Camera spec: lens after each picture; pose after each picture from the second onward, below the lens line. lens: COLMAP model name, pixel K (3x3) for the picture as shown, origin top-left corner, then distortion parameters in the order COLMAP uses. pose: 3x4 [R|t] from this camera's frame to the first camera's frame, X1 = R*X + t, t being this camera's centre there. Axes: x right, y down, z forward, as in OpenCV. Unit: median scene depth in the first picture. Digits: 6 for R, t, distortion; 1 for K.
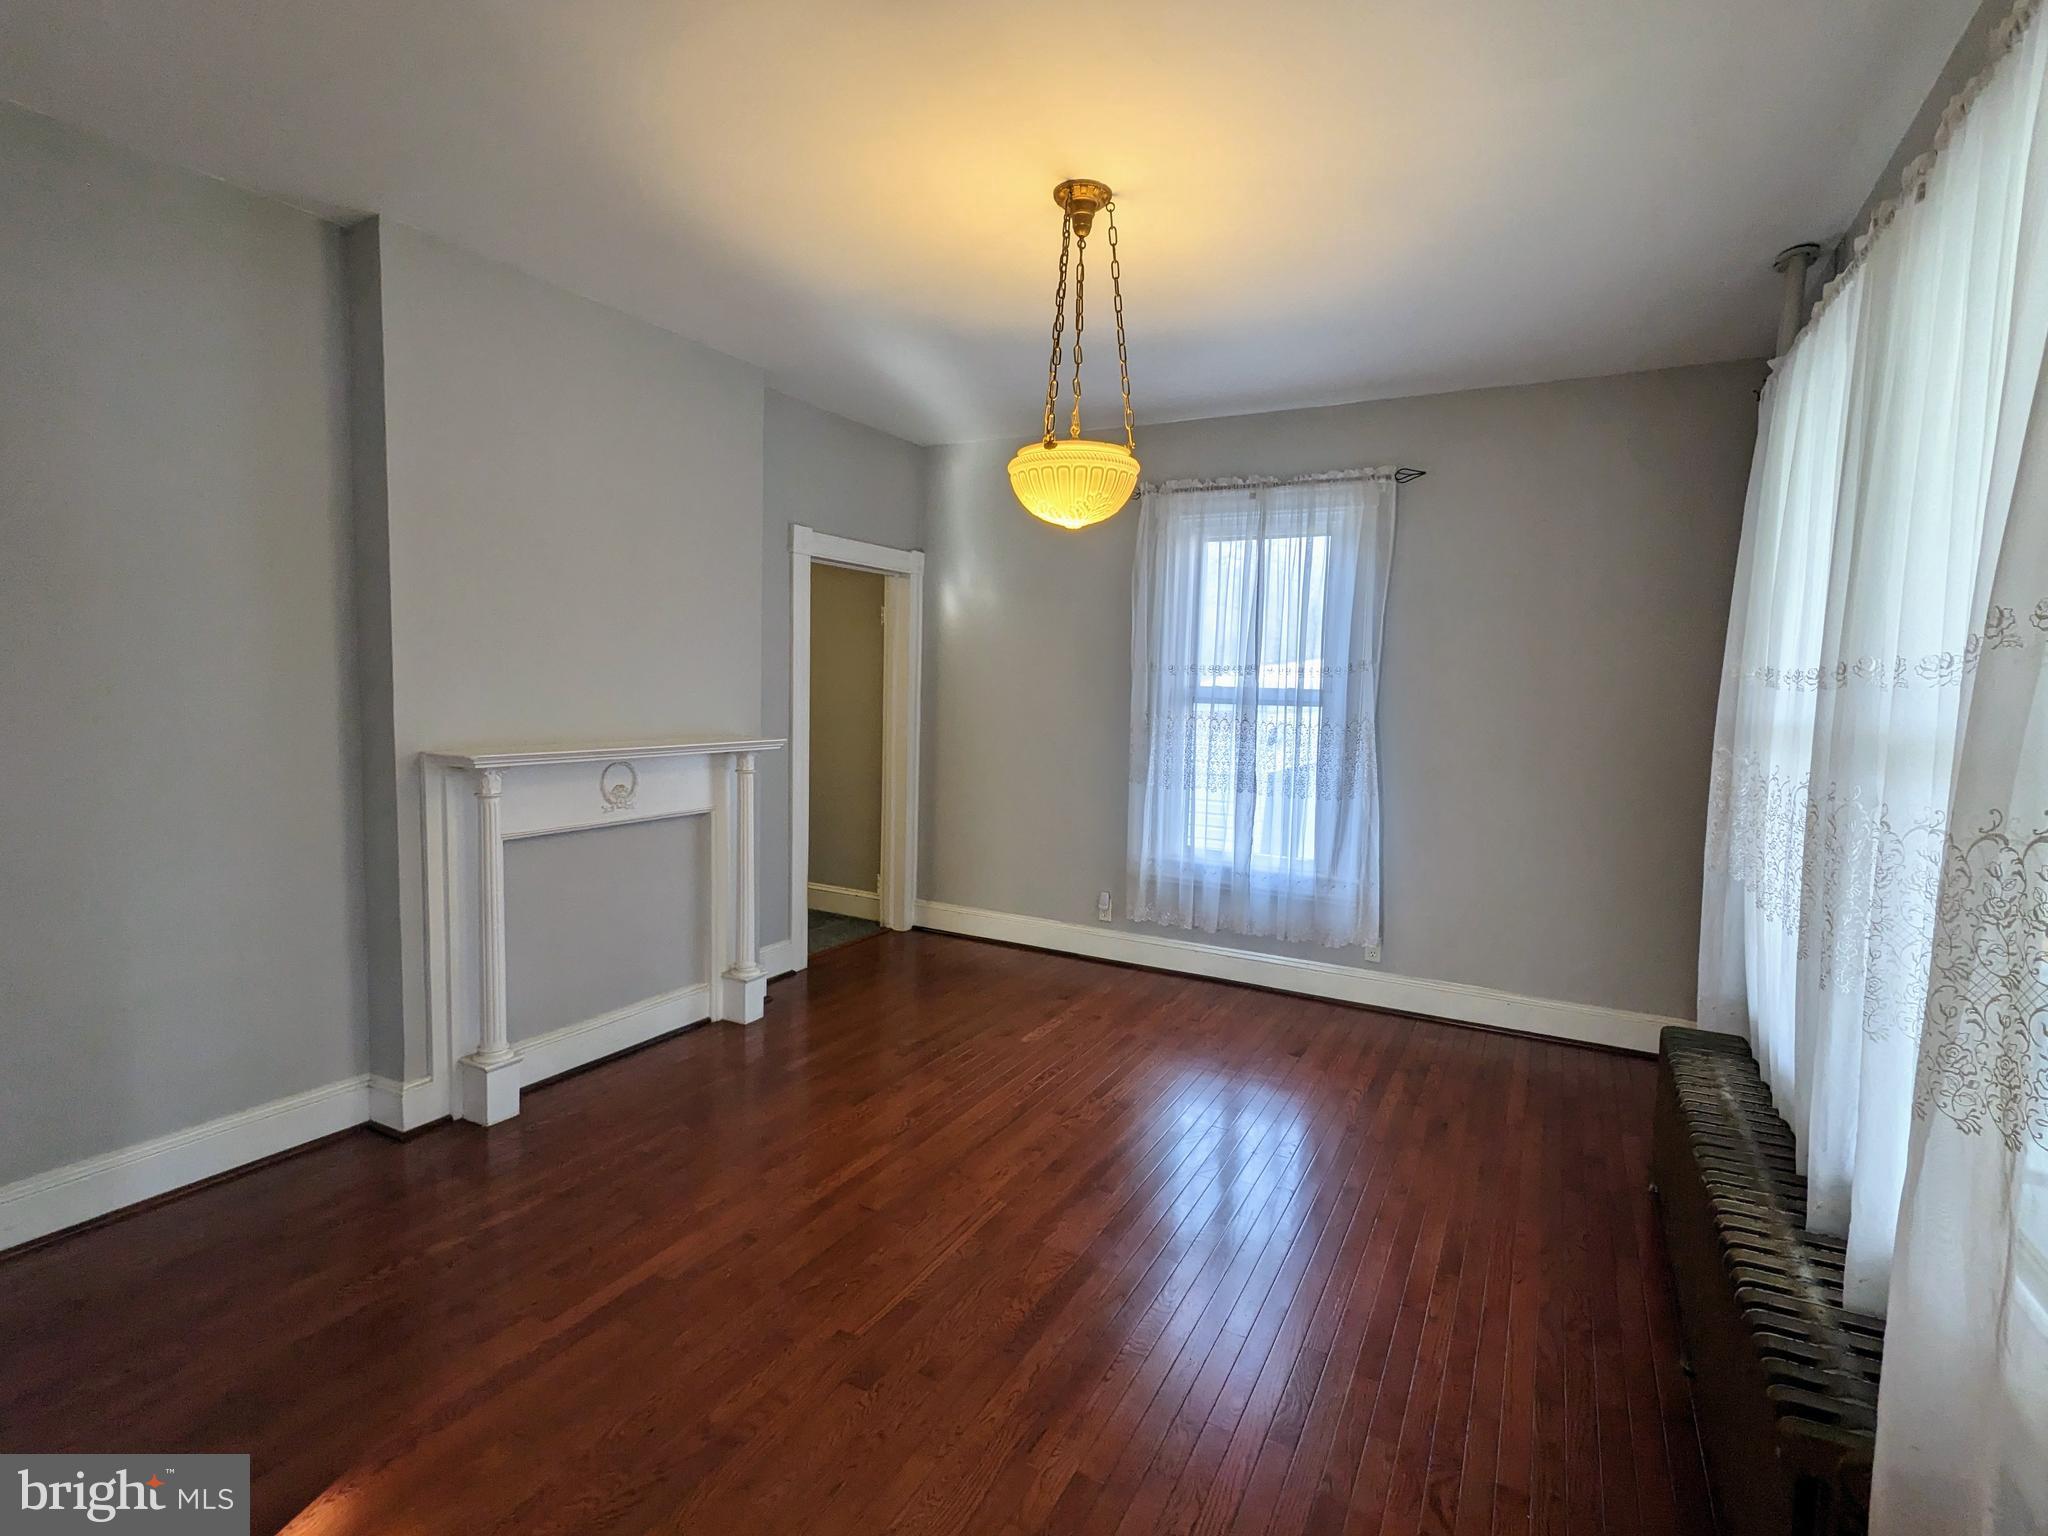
lens RADIAL K [[989.1, 0, 1034.0], [0, 989.1, 764.5], [0, 0, 1]] dist [-0.002492, 0.003448]
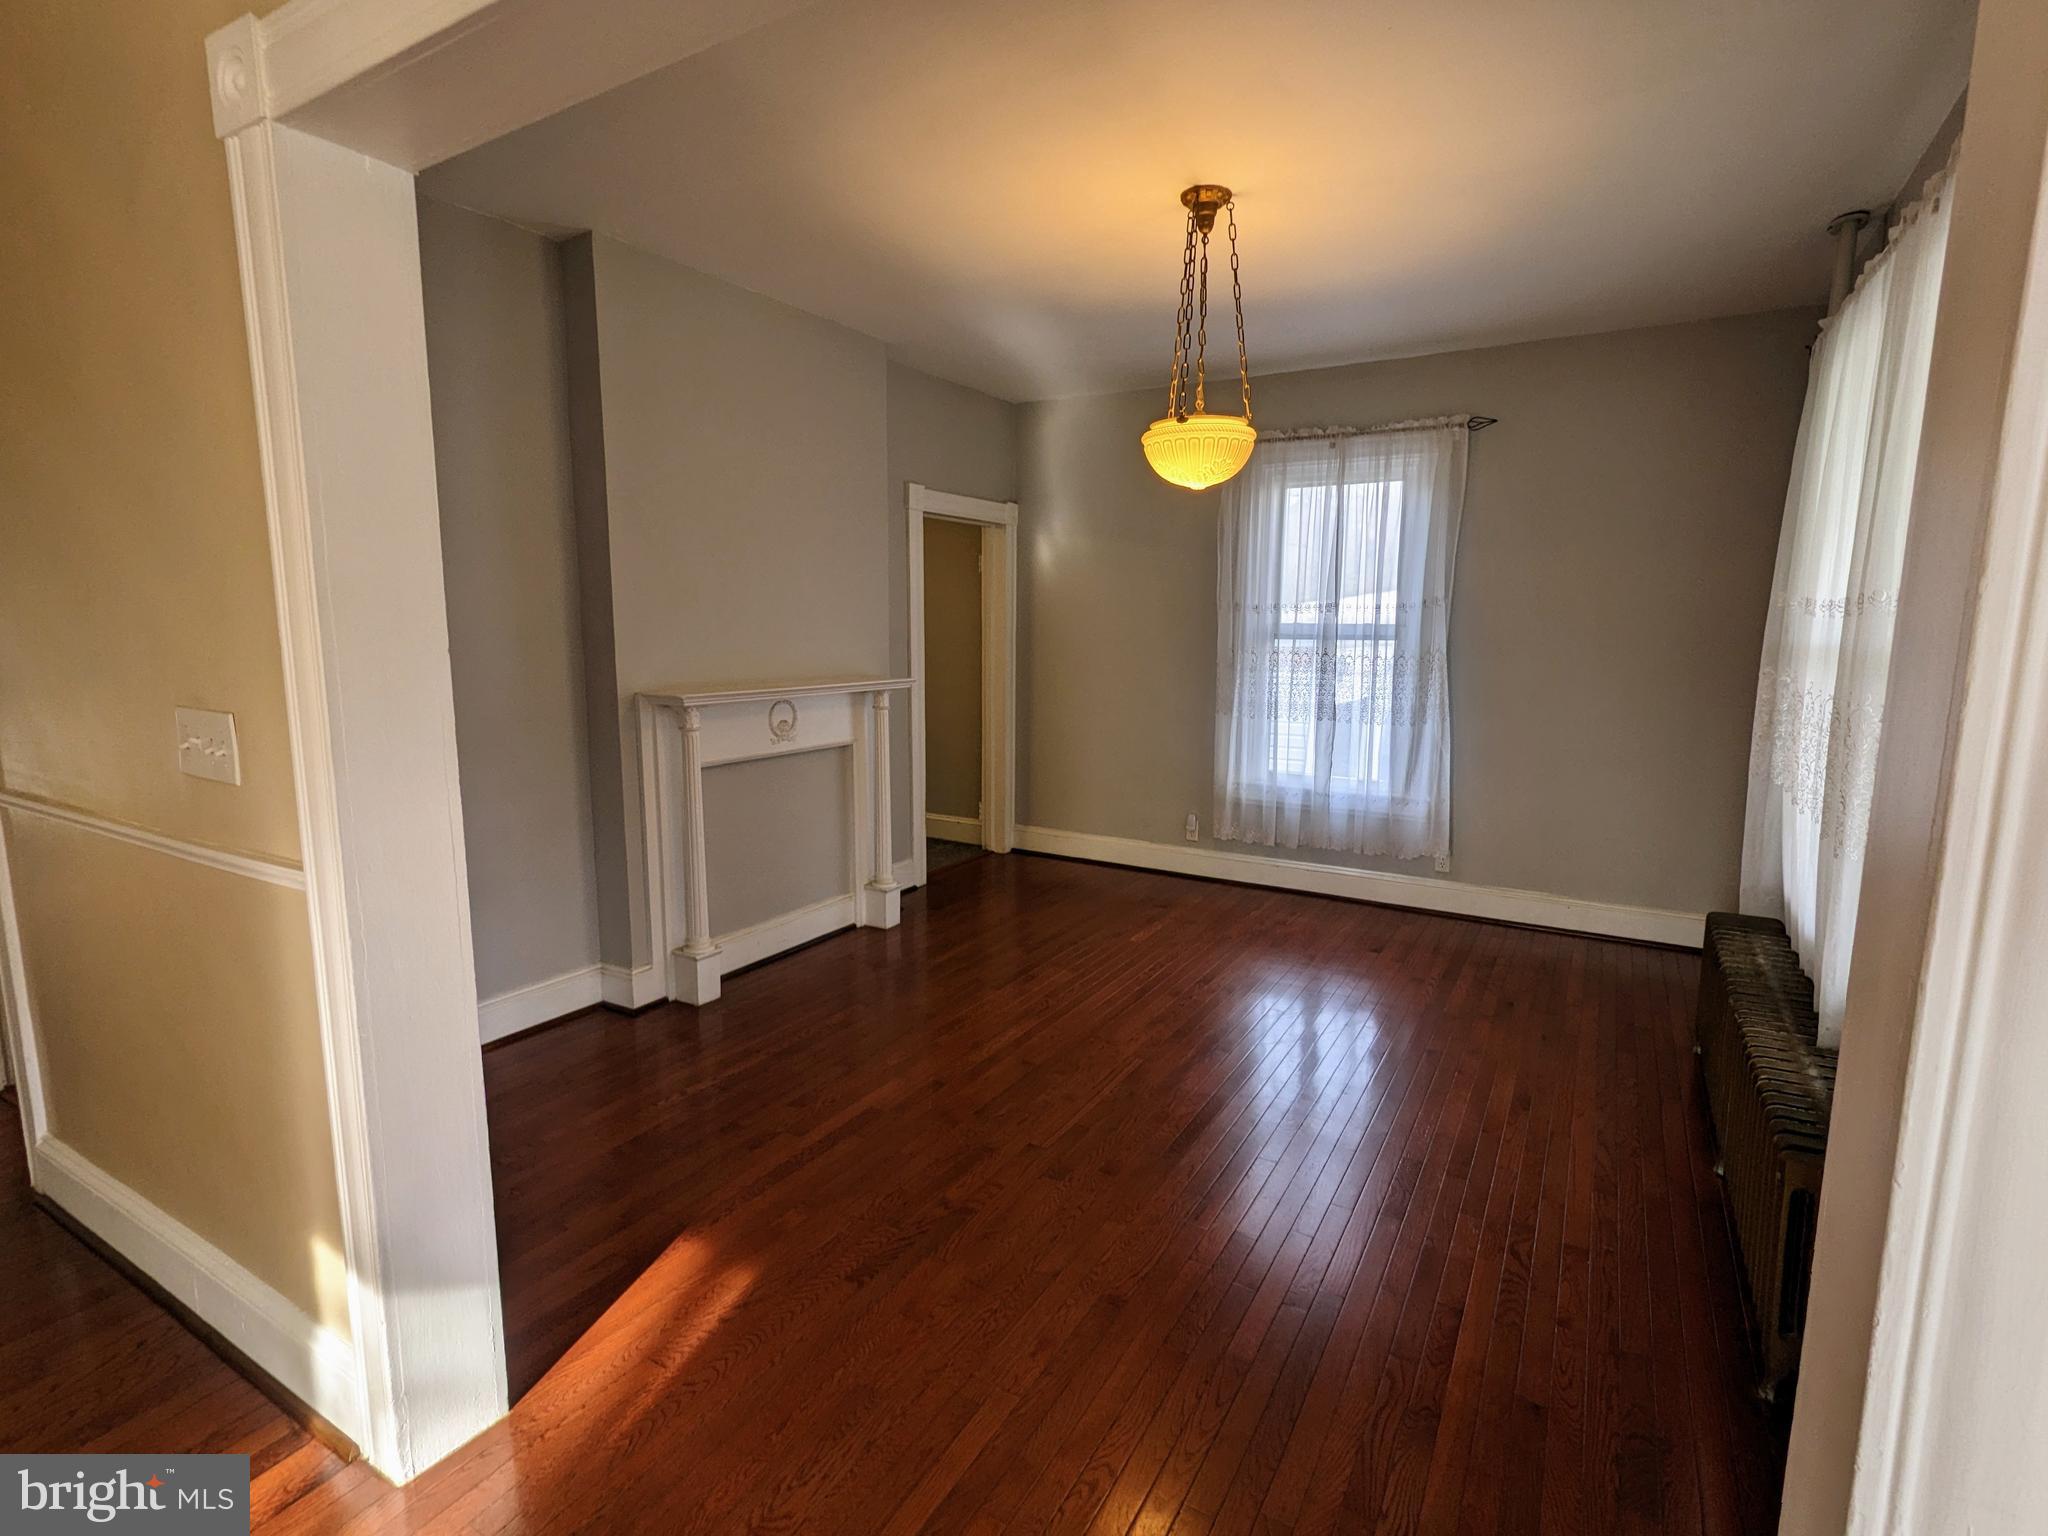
lens RADIAL K [[989.1, 0, 1035.0], [0, 989.1, 764.0], [0, 0, 1]] dist [-0.002492, 0.003448]
pose [[0.999025, -0.014012, -0.041876, -0.090499], [0.016425, 0.998191, 0.057831, 0.011302], [0.040990, -0.058462, 0.997448, -0.159206]]
